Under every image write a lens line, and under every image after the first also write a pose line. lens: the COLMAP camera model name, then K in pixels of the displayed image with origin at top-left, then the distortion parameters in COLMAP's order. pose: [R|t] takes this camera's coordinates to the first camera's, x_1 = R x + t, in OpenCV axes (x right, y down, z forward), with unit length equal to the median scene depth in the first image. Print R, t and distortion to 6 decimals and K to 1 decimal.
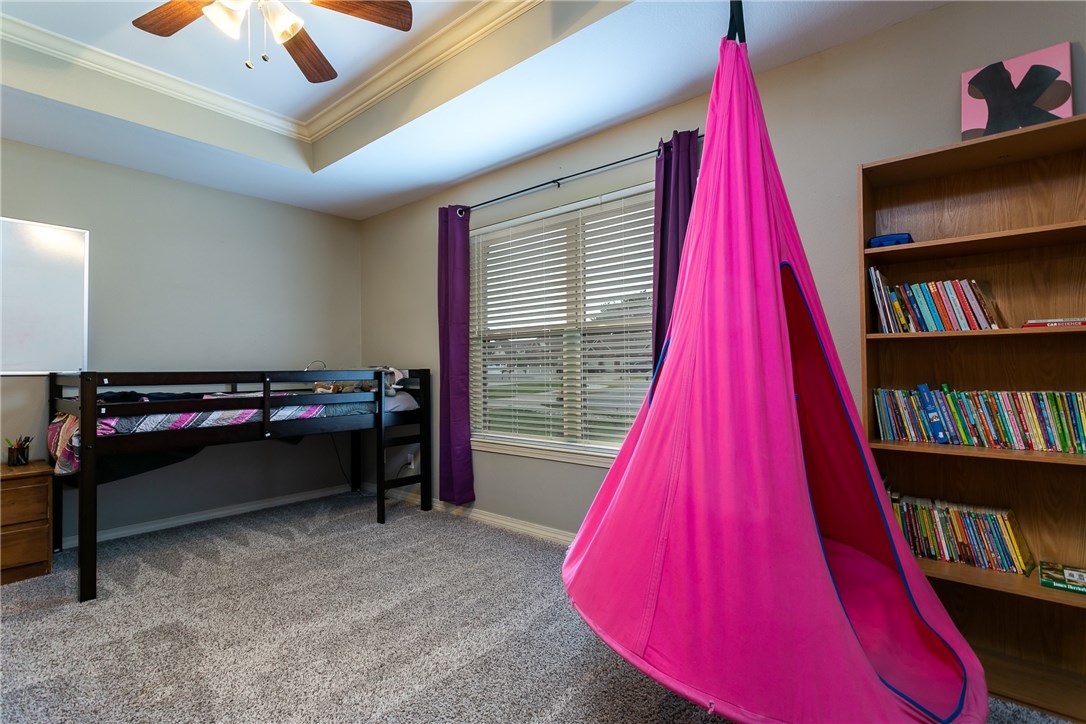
lens RADIAL K [[515.3, 0, 545.6], [0, 515.3, 366.8], [0, 0, 1]] dist [0.001337, 0.000505]
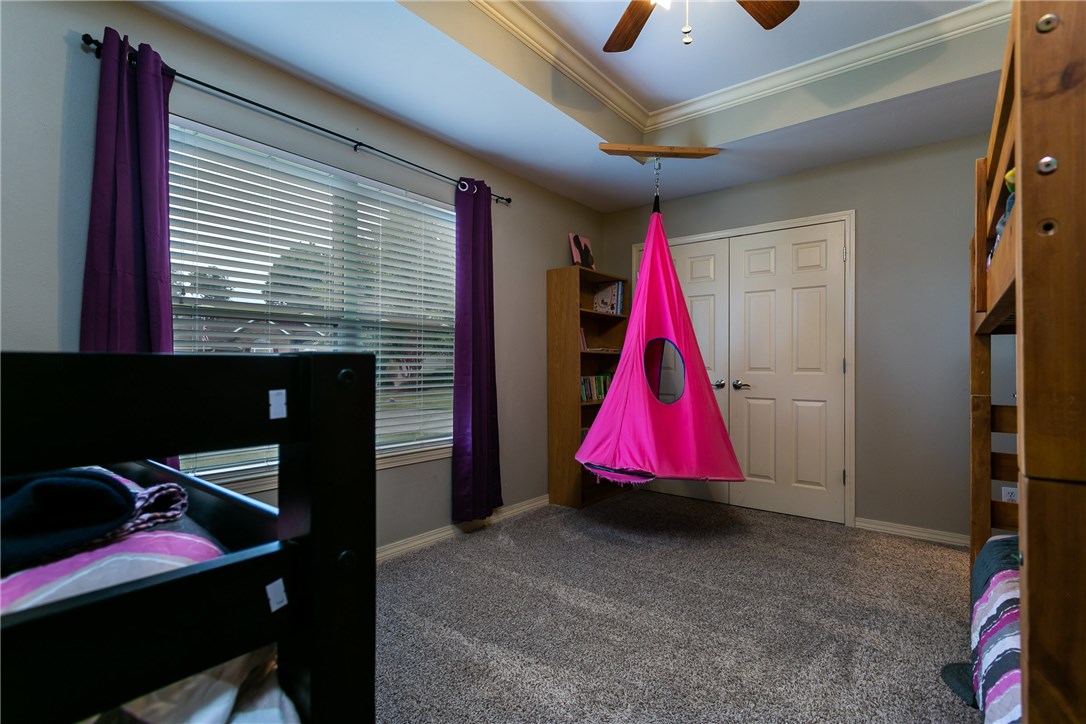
lens RADIAL K [[515.3, 0, 545.0], [0, 515.3, 363.0], [0, 0, 1]] dist [0.001337, 0.000505]
pose [[-0.038295, 0.014983, 0.999154, -1.235845], [-0.004776, 0.999873, -0.015177, 0.018156], [-0.999255, -0.005353, -0.038219, 1.068849]]
